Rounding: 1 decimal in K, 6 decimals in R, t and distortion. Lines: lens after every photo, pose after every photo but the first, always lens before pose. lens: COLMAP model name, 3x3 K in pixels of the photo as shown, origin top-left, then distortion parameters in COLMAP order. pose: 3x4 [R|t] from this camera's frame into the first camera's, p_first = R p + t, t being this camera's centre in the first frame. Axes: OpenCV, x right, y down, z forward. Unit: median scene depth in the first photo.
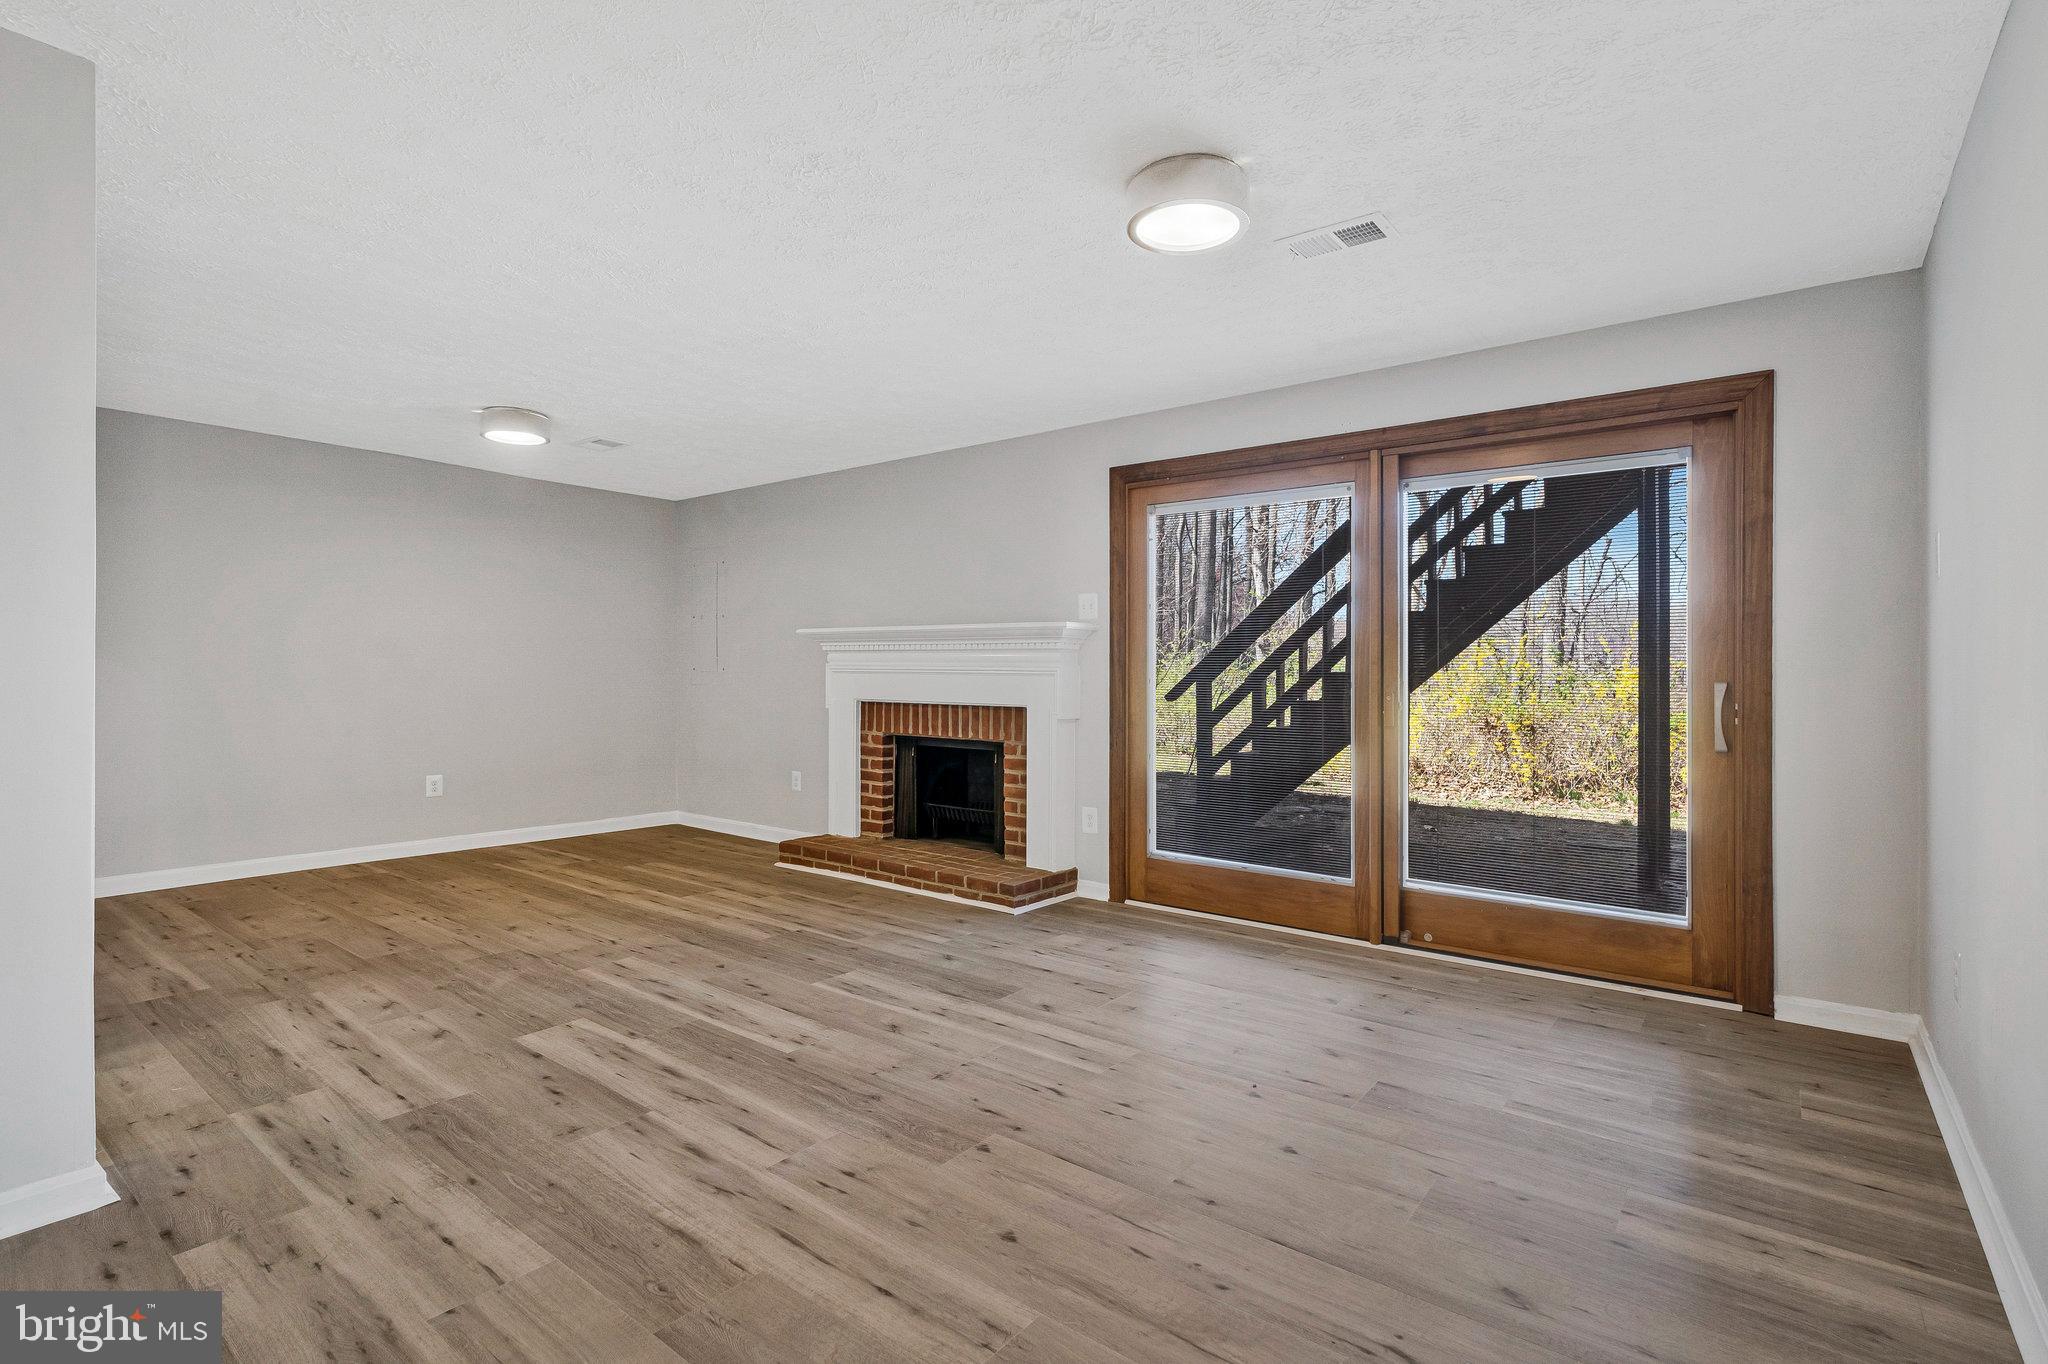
lens RADIAL K [[967.1, 0, 1027.8], [0, 967.1, 636.7], [0, 0, 1]] dist [0.000961, 0.000496]
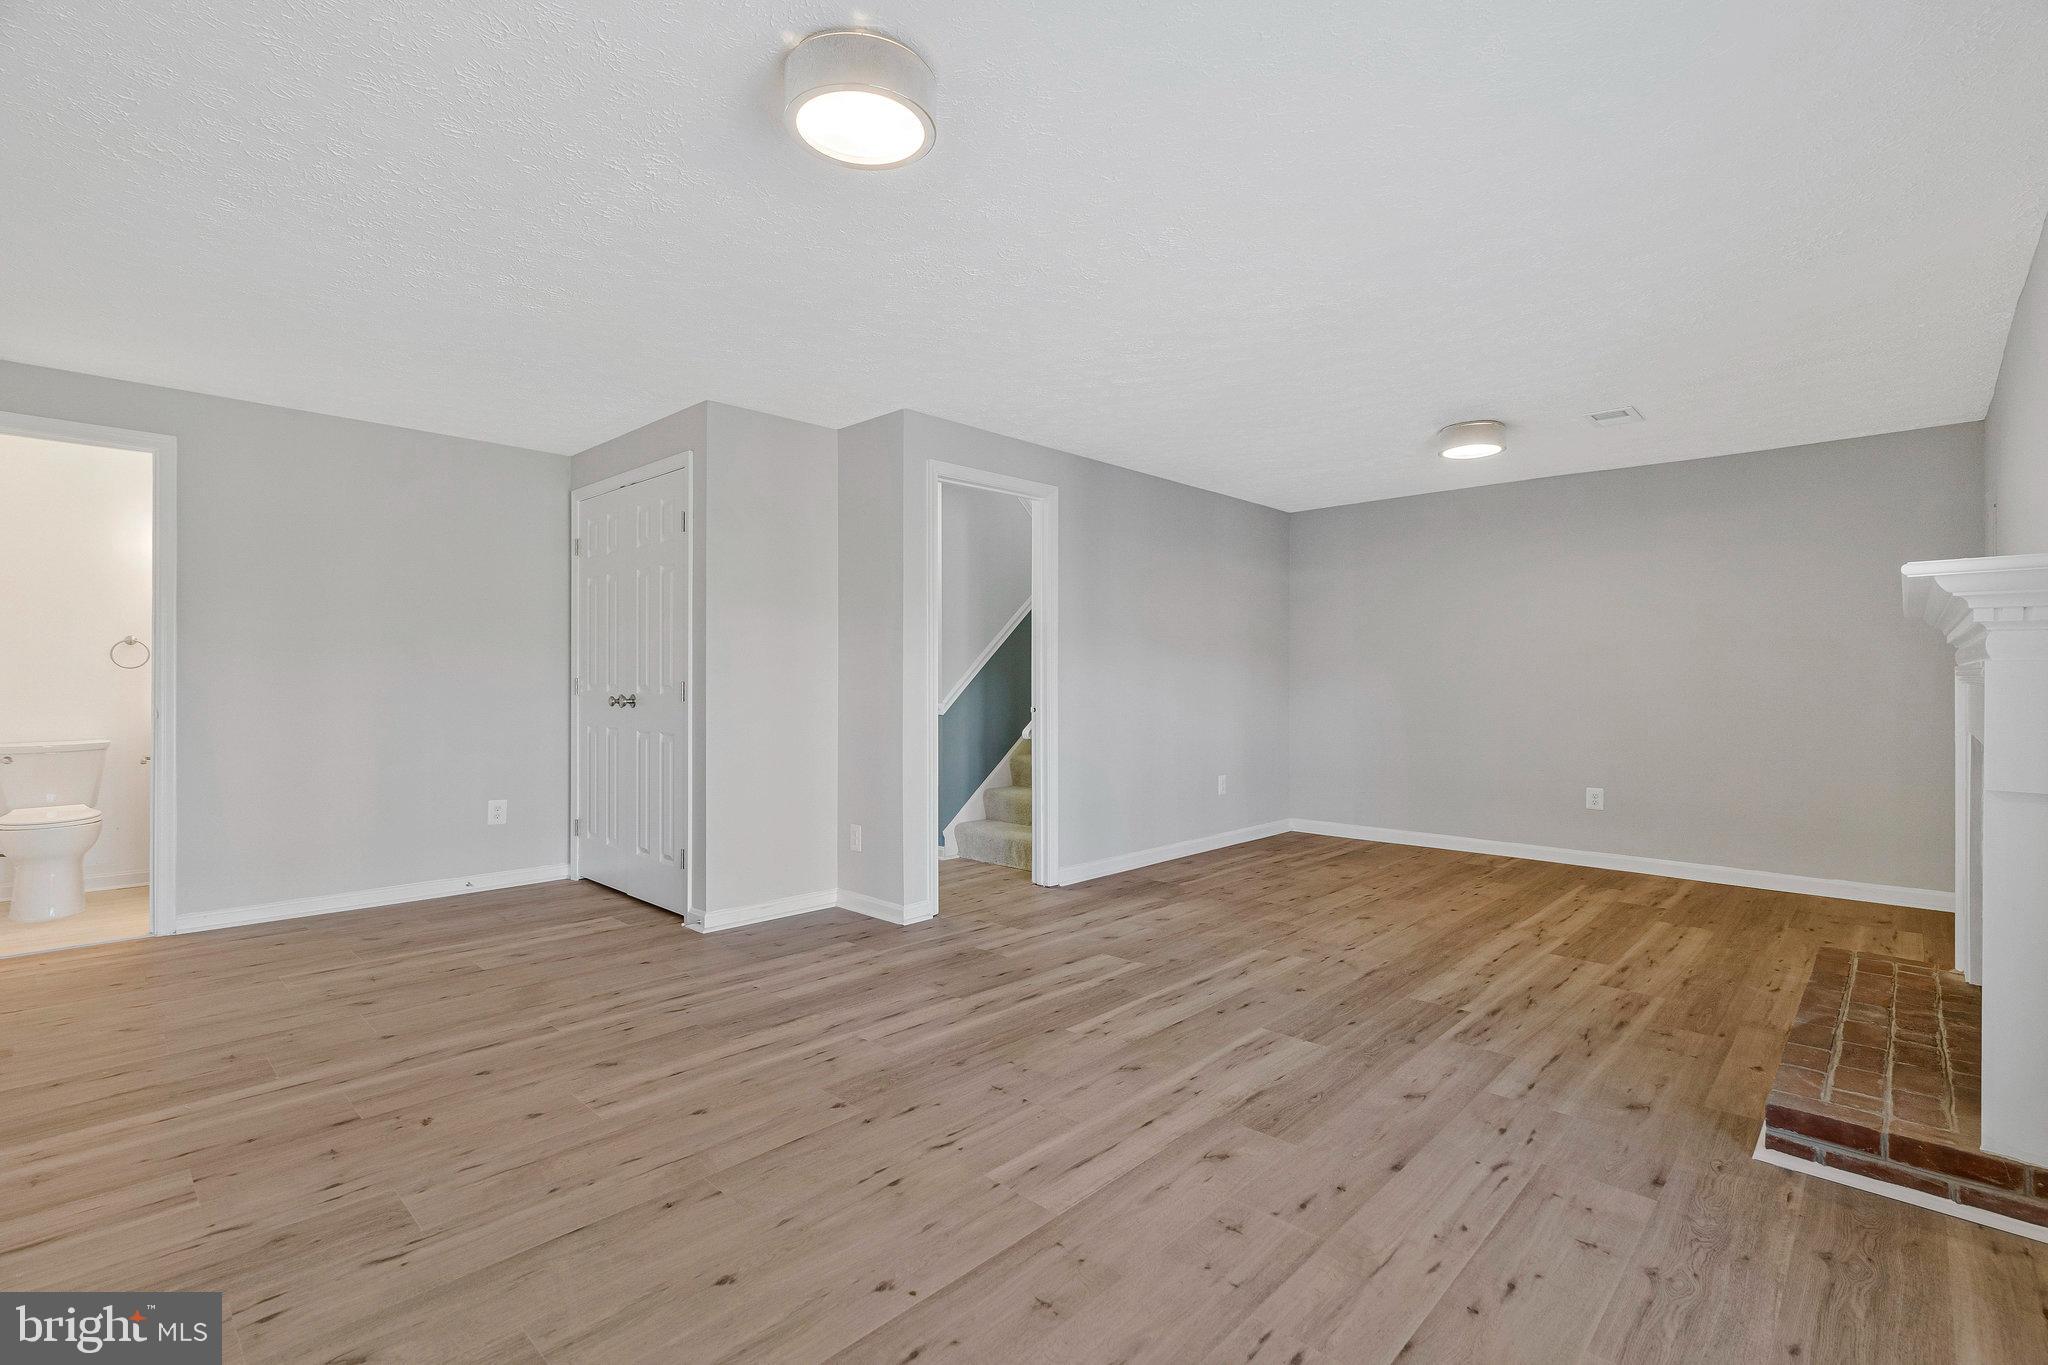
lens RADIAL K [[955.0, 0, 1033.5], [0, 955.0, 681.4], [0, 0, 1]] dist [-0.004791, 0.000533]
pose [[-0.103918, -0.006535, -0.994564, 0.742649], [0.035783, 0.999306, -0.010305, 0.044423], [0.993942, -0.036660, -0.103612, 0.980803]]
